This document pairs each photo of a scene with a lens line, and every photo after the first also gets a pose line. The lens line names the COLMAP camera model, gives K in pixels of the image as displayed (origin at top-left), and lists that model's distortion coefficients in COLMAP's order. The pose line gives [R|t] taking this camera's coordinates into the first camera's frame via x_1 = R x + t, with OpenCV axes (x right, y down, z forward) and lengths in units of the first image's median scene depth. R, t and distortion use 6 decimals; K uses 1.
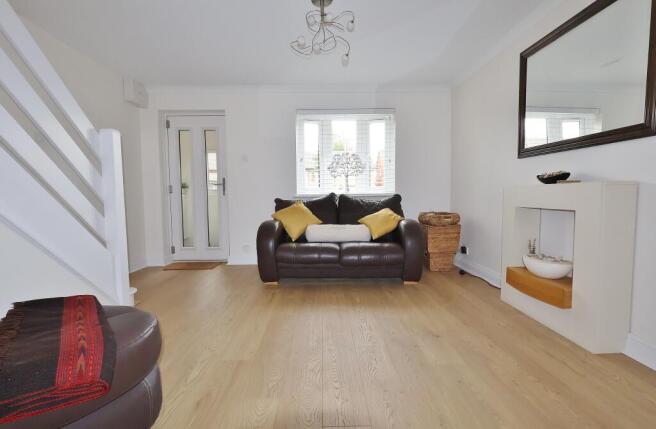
lens RADIAL K [[311.3, 0, 327.8], [0, 311.3, 213.4], [0, 0, 1]] dist [0.003105, 0.000380]
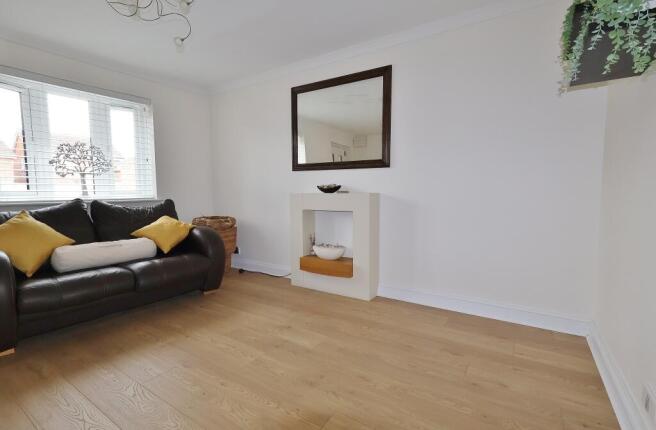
lens RADIAL K [[311.3, 0, 329.8], [0, 311.3, 213.4], [0, 0, 1]] dist [0.003105, 0.000380]
pose [[0.566732, -0.051836, 0.822270, -0.294445], [0.049751, 0.998351, 0.028647, -0.027986], [-0.822399, 0.024674, 0.568376, 0.137401]]
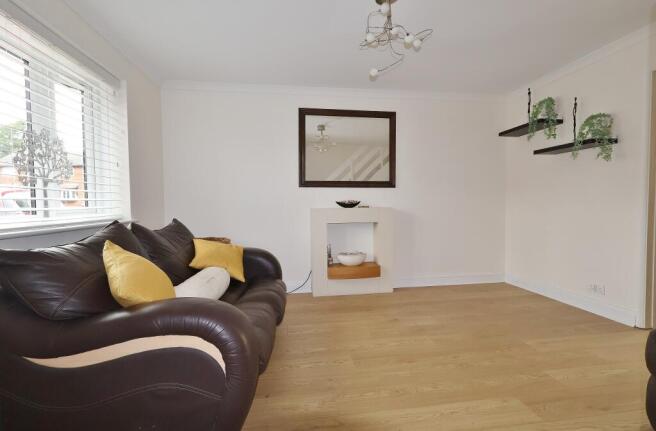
lens RADIAL K [[306.5, 0, 331.7], [0, 306.5, 217.2], [0, 0, 1]] dist [-0.011506, 0.000086]
pose [[-0.123560, -0.028574, 0.991926, -0.570515], [0.074361, 0.996508, 0.037969, -0.075242], [-0.989547, 0.078452, -0.121004, 0.867562]]
